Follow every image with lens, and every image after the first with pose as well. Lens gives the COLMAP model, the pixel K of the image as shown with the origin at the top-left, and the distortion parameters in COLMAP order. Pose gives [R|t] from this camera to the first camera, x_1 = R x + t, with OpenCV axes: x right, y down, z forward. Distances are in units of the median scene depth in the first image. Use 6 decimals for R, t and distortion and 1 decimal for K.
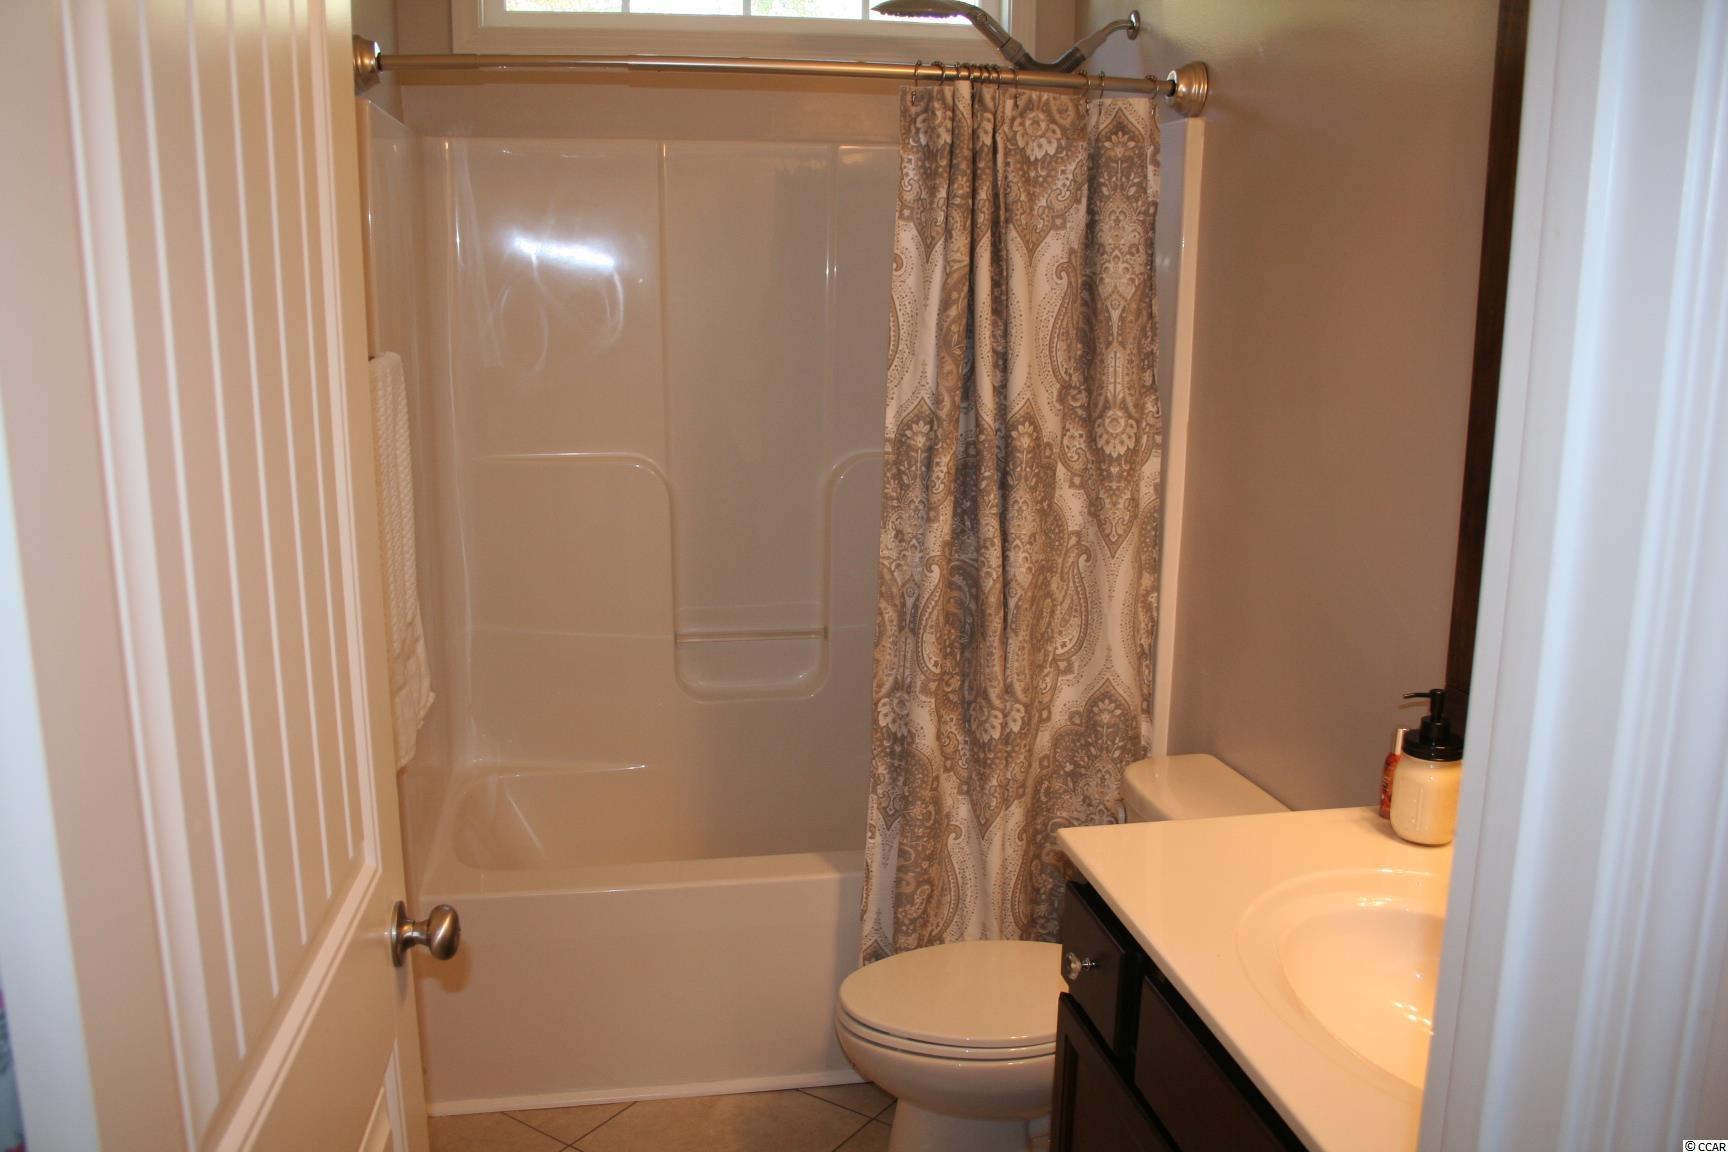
lens RADIAL K [[1426.9, 0, 855.5], [0, 1426.9, 559.7], [0, 0, 1]] dist [-0.137727, 0.073578]
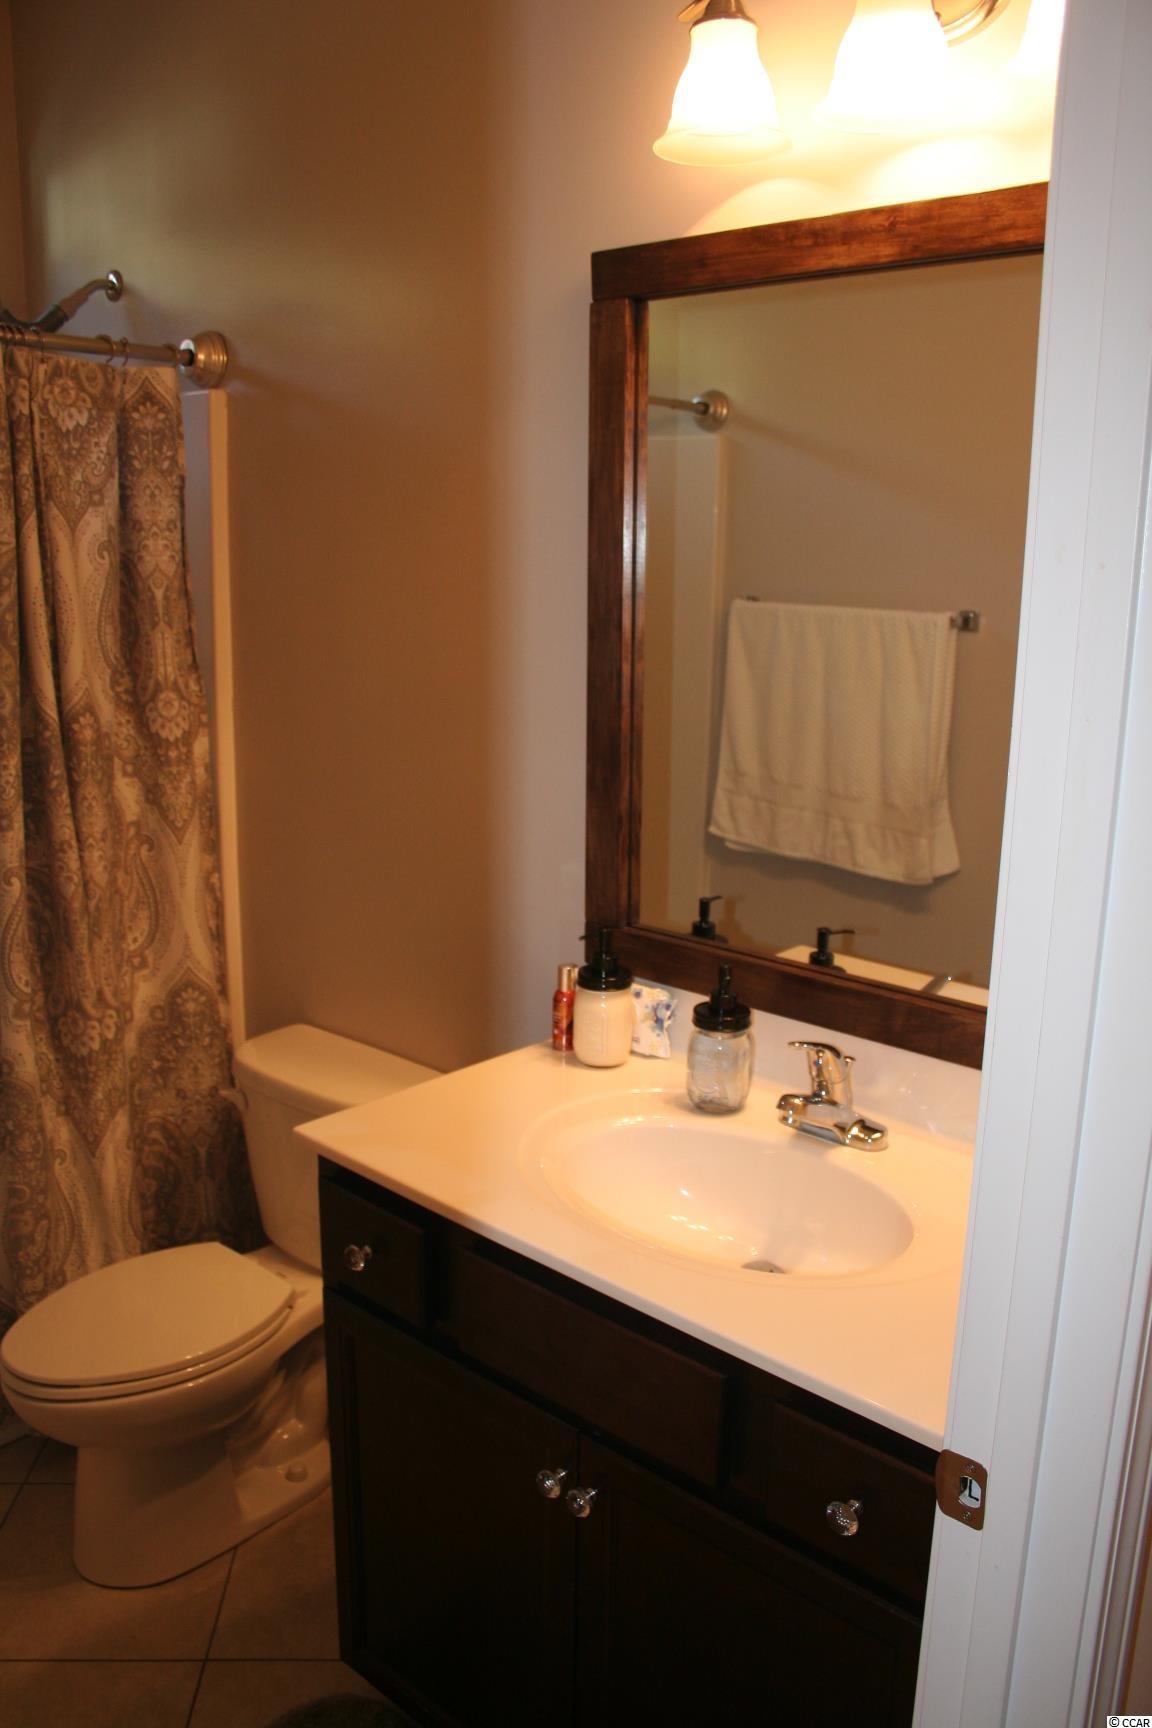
lens RADIAL K [[1426.9, 0, 568.9], [0, 1426.9, 879.7], [0, 0, 1]] dist [-0.137727, 0.073578]
pose [[0.795537, -0.140215, 0.589457, -0.184837], [0.110928, 0.990117, 0.085812, -0.031312], [-0.595664, -0.002879, 0.803229, 0.064852]]
